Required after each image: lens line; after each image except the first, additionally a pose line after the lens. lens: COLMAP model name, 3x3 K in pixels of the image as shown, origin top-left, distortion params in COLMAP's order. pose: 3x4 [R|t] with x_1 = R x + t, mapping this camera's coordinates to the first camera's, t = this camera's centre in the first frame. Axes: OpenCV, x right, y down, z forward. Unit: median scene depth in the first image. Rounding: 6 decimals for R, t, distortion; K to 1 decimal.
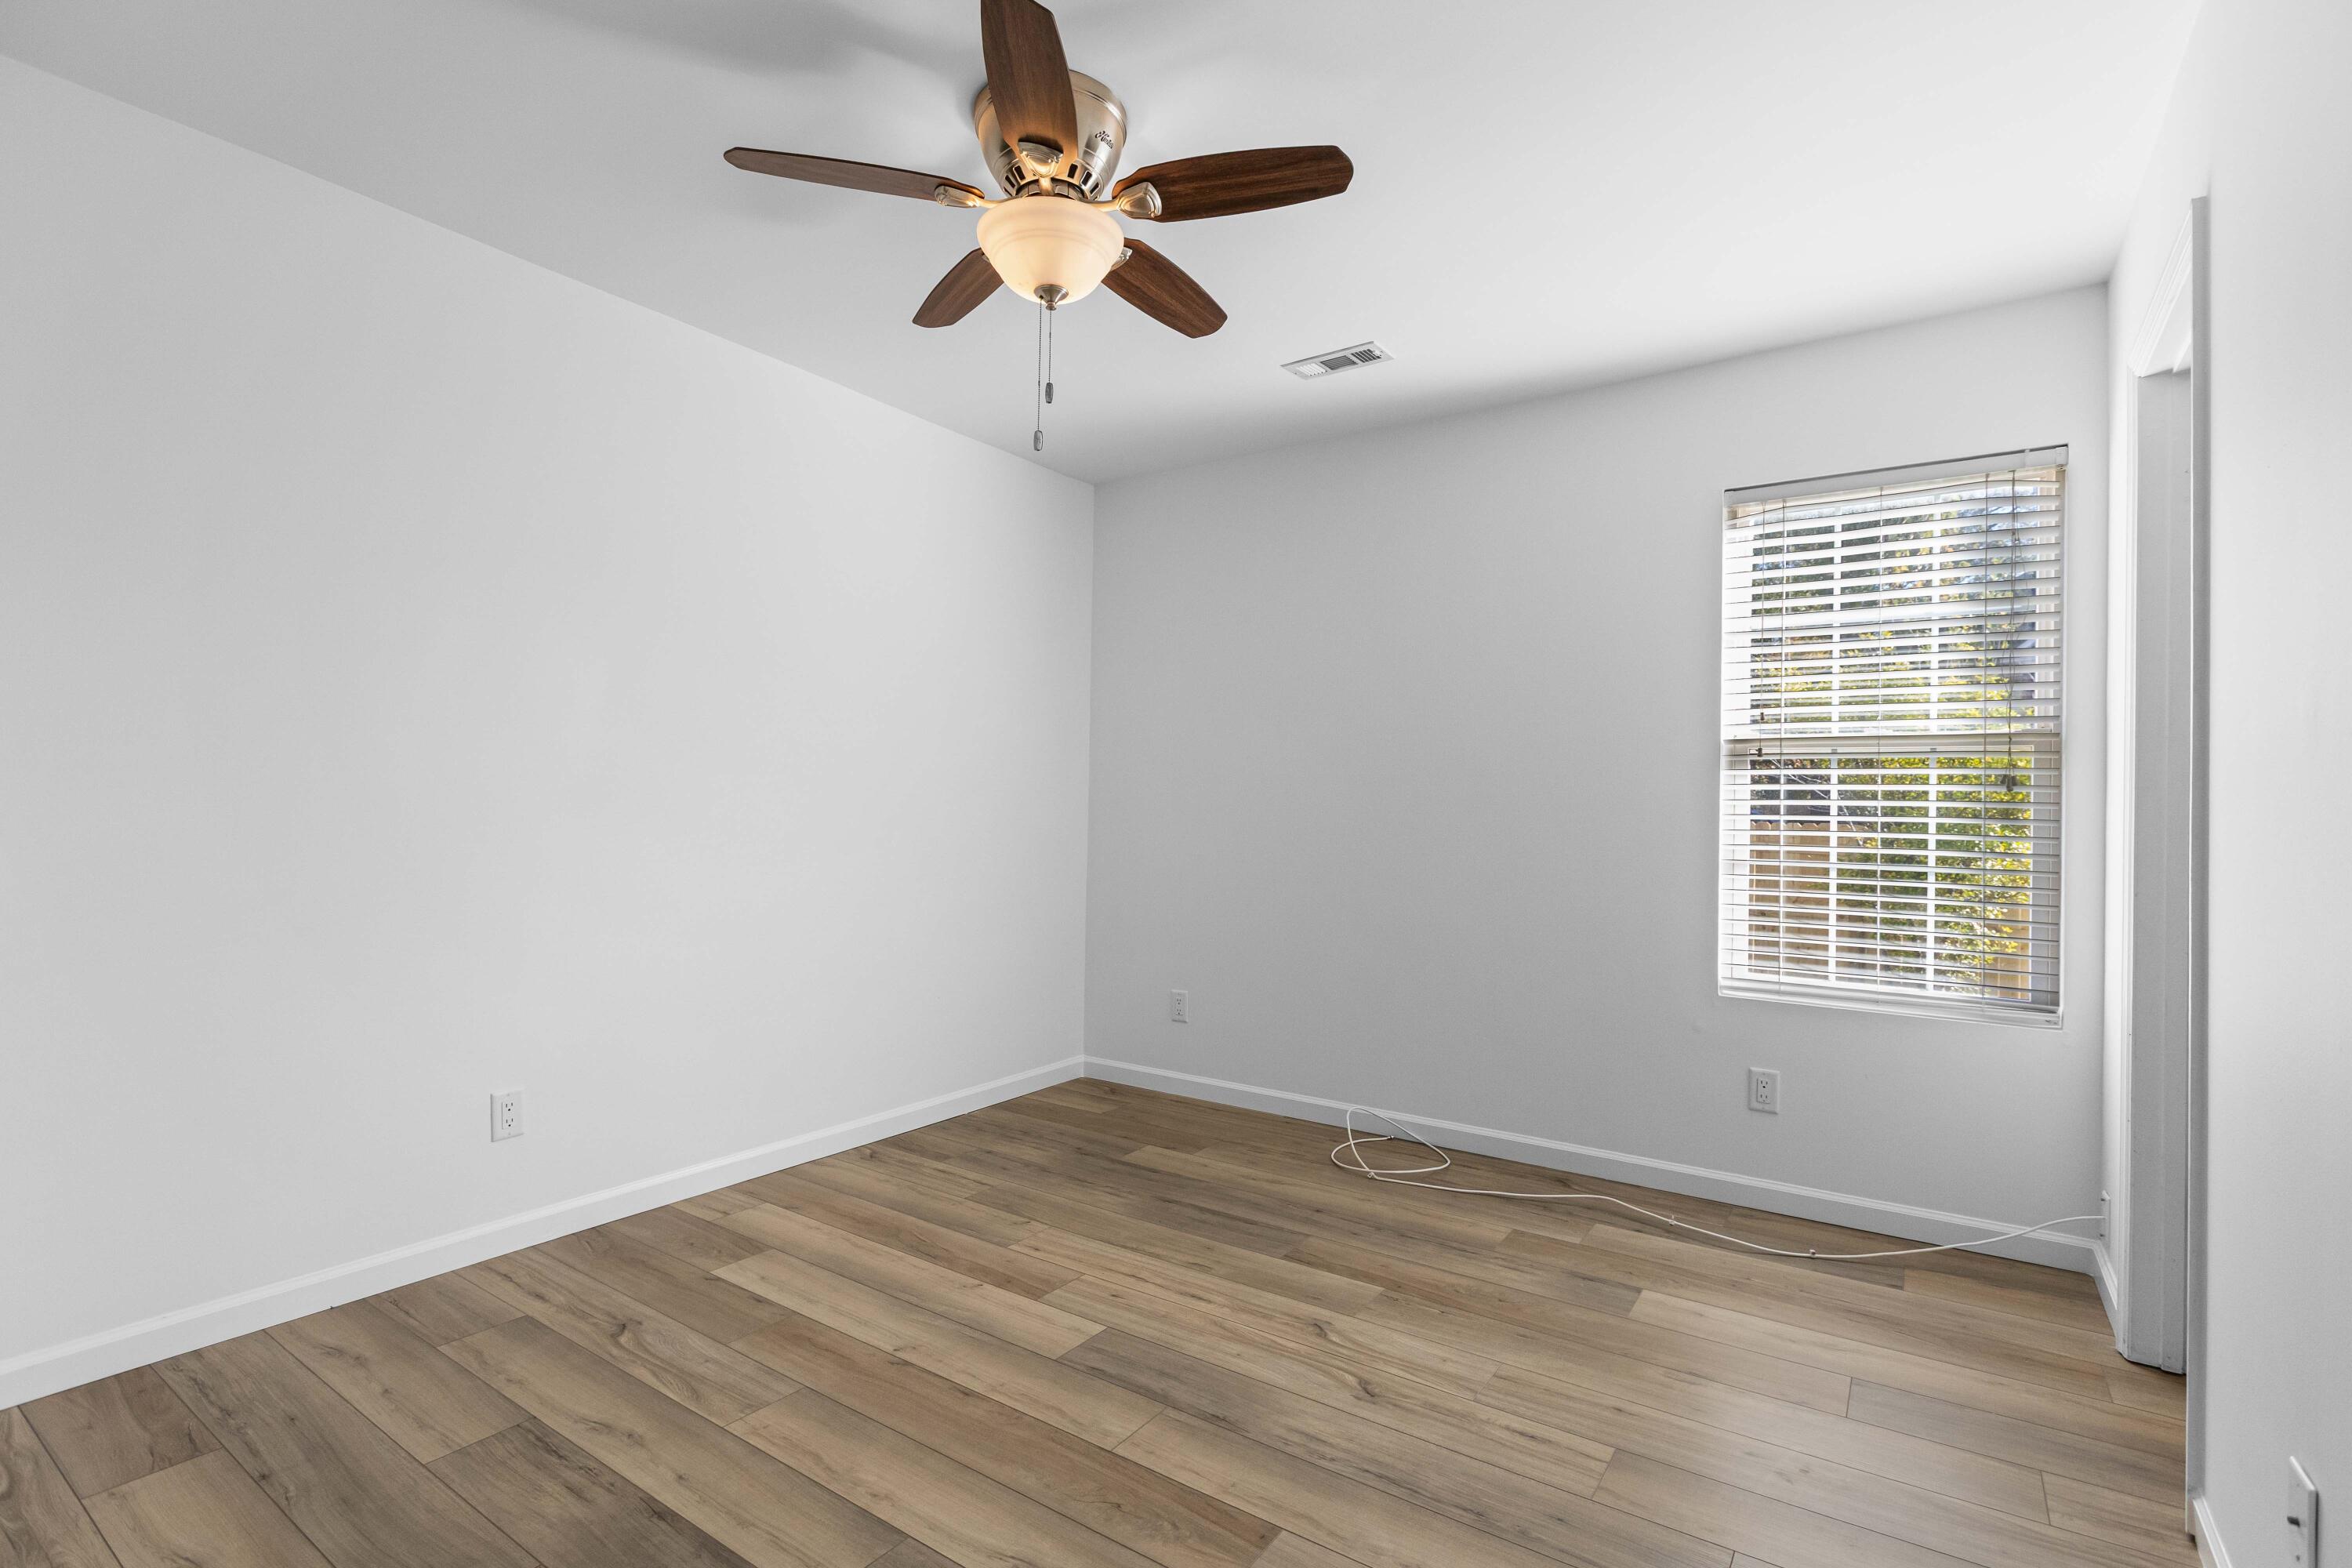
lens RADIAL K [[1084.7, 0, 1178.6], [0, 1084.7, 788.6], [0, 0, 1]] dist [-0.001498, -0.001170]
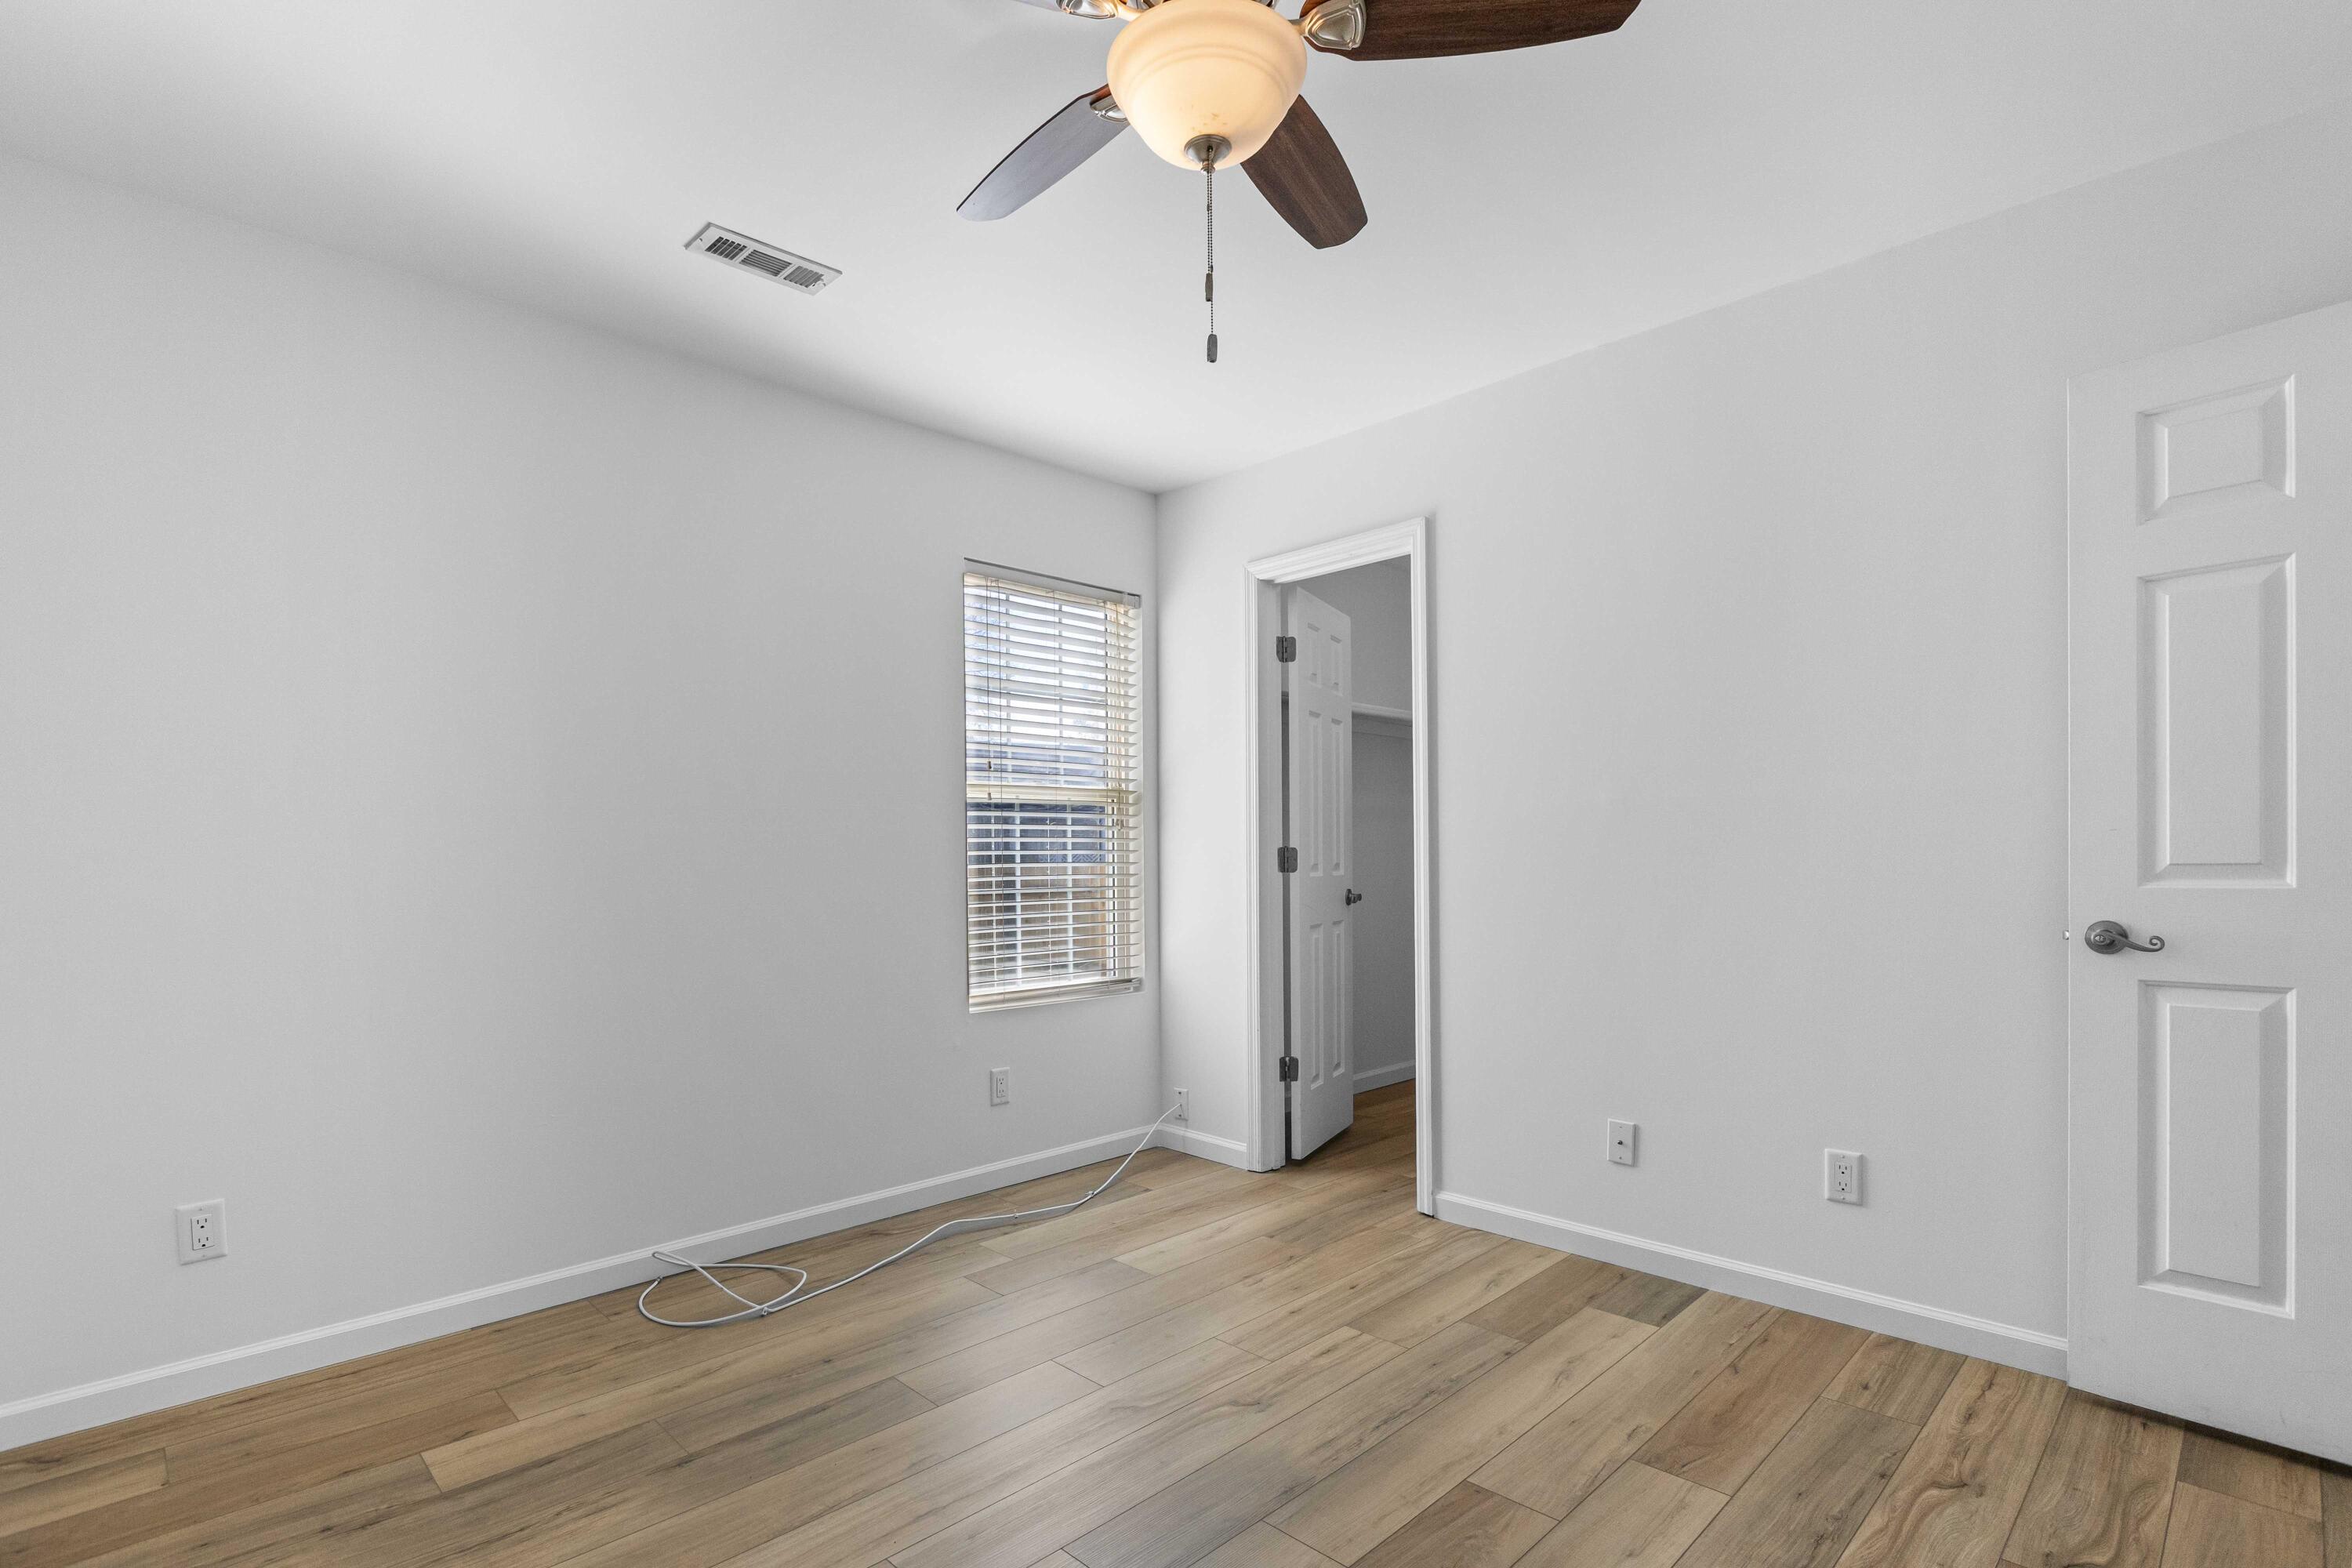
lens RADIAL K [[1084.7, 0, 1202.4], [0, 1084.7, 859.1], [0, 0, 1]] dist [-0.001498, -0.001170]
pose [[0.185218, -0.020440, 0.982485, -0.572016], [-0.008881, 0.999708, 0.022472, 0.005285], [-0.982657, -0.012888, 0.184982, 0.578317]]
